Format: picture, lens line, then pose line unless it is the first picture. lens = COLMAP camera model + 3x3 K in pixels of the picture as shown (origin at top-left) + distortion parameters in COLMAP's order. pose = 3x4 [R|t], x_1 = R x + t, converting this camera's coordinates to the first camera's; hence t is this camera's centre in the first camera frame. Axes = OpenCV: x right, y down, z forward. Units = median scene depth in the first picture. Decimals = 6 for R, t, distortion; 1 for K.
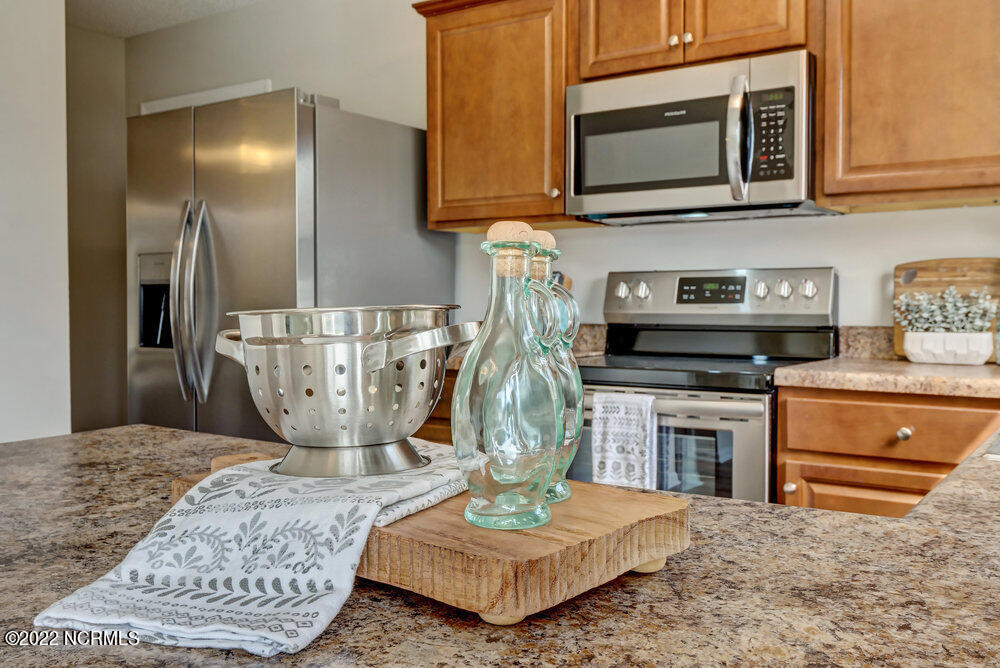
lens RADIAL K [[939.2, 0, 500.0], [0, 939.2, 334.0], [0, 0, 1]] dist [0.012841, -0.014233]
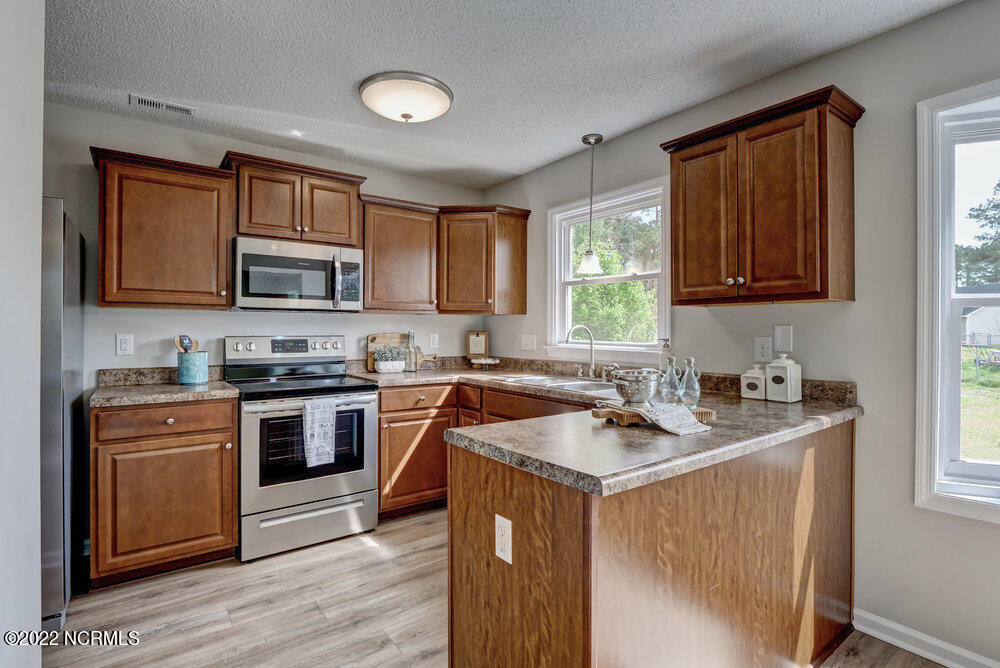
lens RADIAL K [[485.3, 0, 497.5], [0, 485.3, 331.1], [0, 0, 1]] dist [-0.015302, 0.001049]
pose [[0.326217, -0.000209, 0.945295, -0.712841], [0.028640, 0.999543, -0.009663, -0.062770], [-0.944861, 0.030226, 0.326074, 0.247888]]
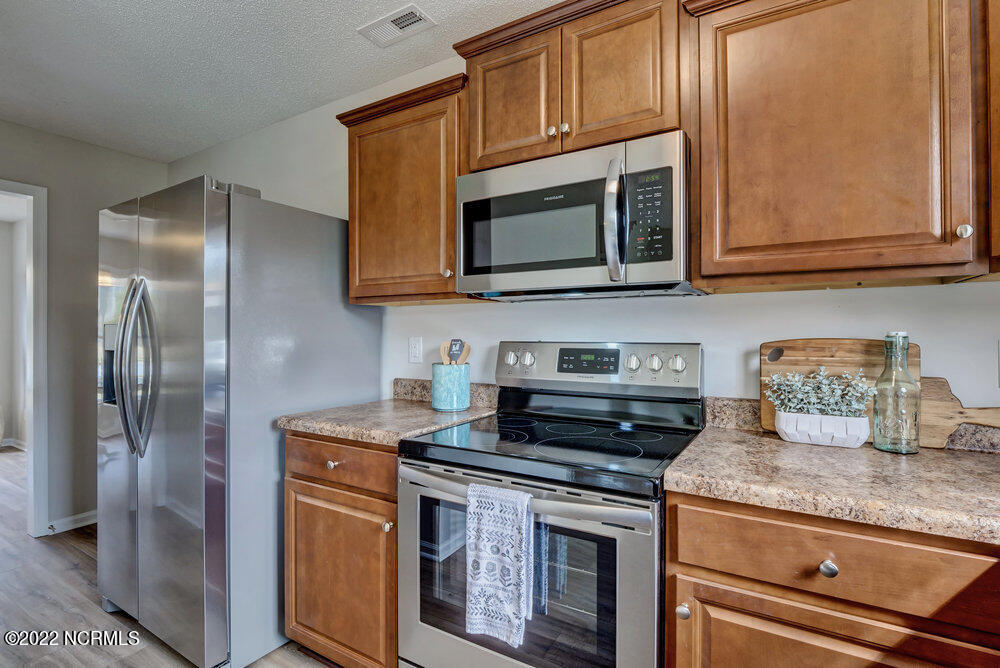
lens RADIAL K [[485.3, 0, 497.5], [0, 485.3, 331.1], [0, 0, 1]] dist [-0.015302, 0.001049]
pose [[0.998717, 0.000052, 0.050636, 0.099212], [0.001728, 0.999382, -0.035099, -0.069648], [-0.050606, 0.035142, 0.998100, 0.482329]]
